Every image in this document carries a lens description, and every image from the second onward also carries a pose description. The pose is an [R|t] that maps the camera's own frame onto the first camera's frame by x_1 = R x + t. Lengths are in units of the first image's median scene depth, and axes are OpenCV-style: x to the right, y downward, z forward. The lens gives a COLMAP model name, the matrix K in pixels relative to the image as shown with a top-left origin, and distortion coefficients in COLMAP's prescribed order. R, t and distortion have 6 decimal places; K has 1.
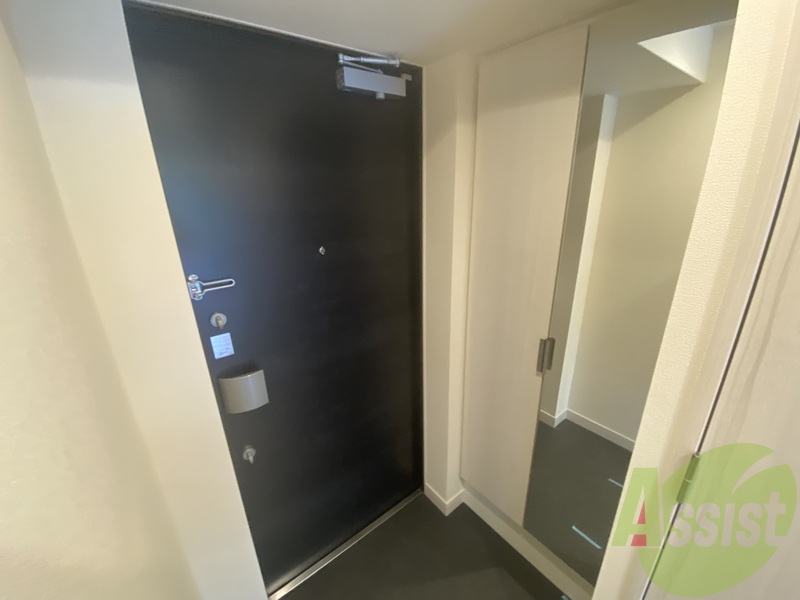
lens RADIAL K [[337.2, 0, 400.6], [0, 337.2, 300.1], [0, 0, 1]] dist [0.000400, -0.002739]
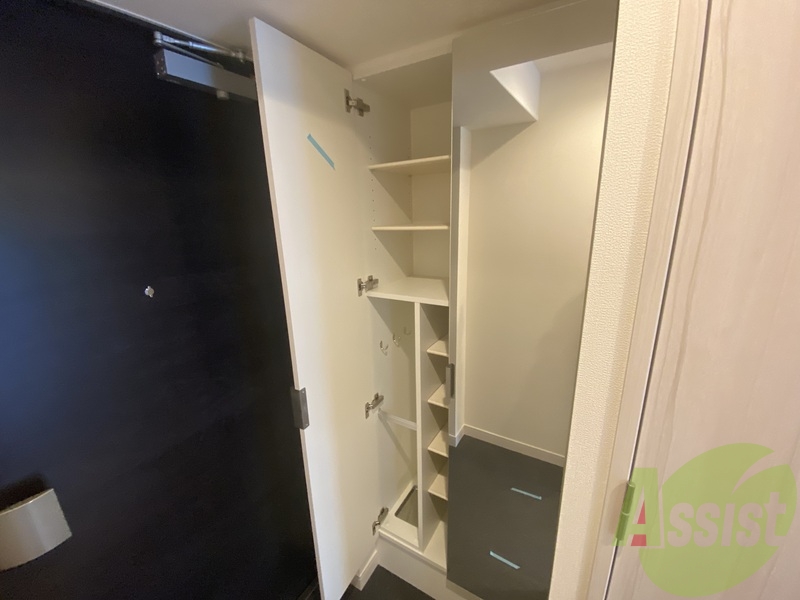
lens RADIAL K [[337.2, 0, 401.5], [0, 337.2, 302.4], [0, 0, 1]] dist [0.000400, -0.002739]
pose [[0.937929, -0.094509, 0.333703, 0.026191], [0.119317, 0.991354, -0.054595, -0.025698], [-0.325659, 0.091023, 0.941096, 0.168188]]
